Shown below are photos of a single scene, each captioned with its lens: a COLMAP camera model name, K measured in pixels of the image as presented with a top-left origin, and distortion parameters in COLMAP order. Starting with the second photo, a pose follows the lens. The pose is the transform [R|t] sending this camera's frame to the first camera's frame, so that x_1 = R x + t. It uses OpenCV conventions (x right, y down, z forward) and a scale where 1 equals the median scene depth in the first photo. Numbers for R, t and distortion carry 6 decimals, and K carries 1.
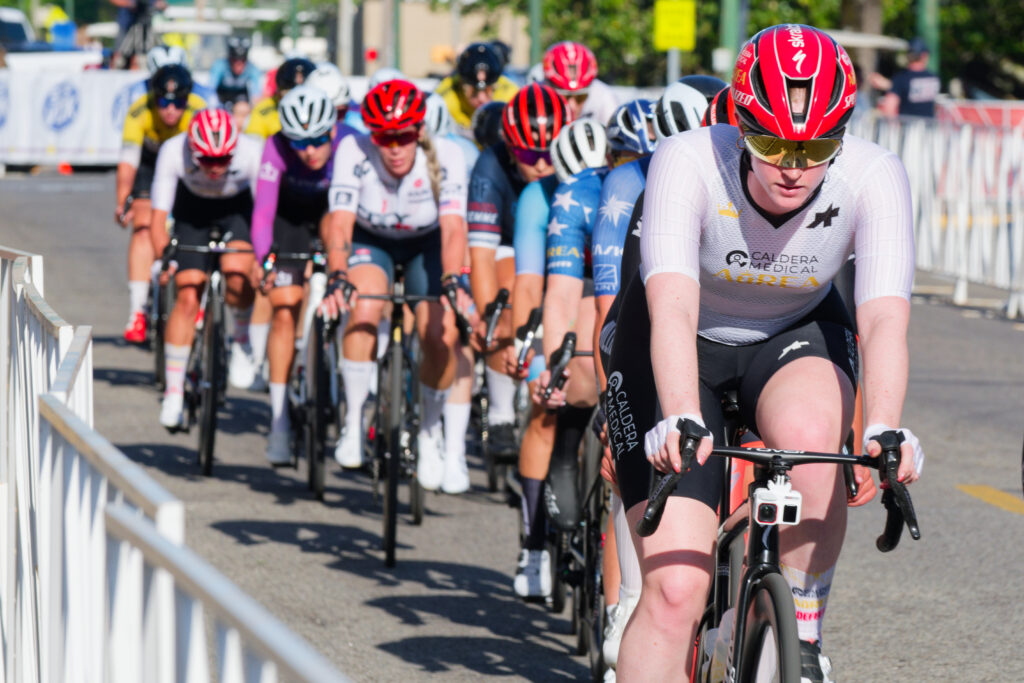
lens RADIAL K [[6437.9, 0, 510.6], [0, 6437.9, 340.4], [0, 0, 1]] dist [0.247477, 0.000000]
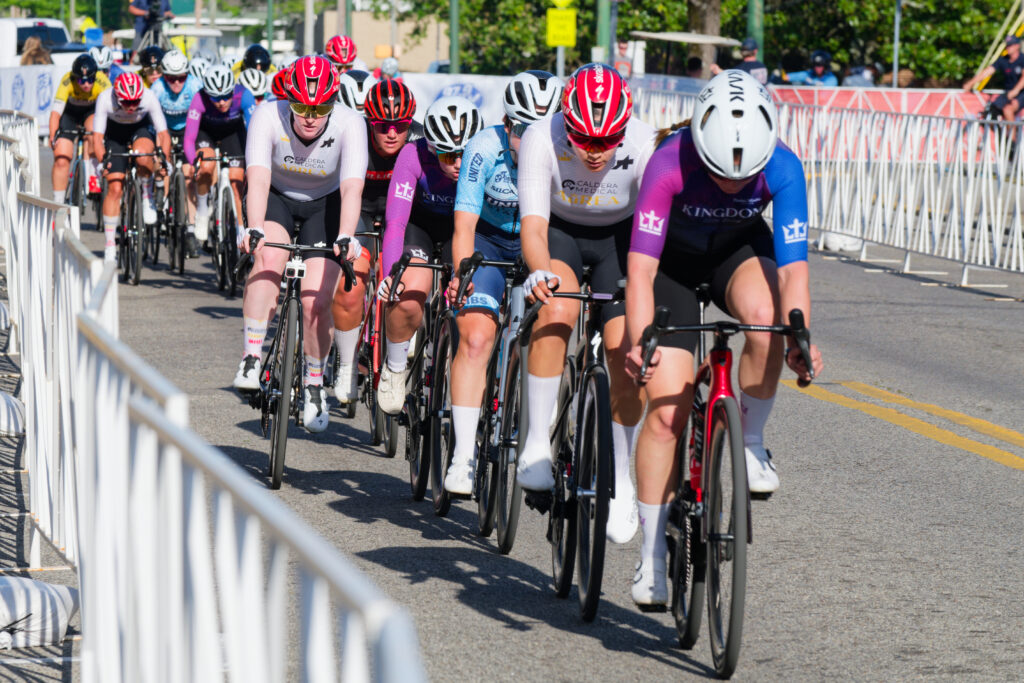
lens RADIAL K [[6437.9, 0, 509.2], [0, 6437.9, 343.0], [0, 0, 1]] dist [0.247477, 0.000000]
pose [[0.999818, -0.003751, -0.018698, 0.039156], [0.003802, 0.999989, 0.002685, 0.011350], [0.018688, -0.002756, 0.999822, -0.307021]]
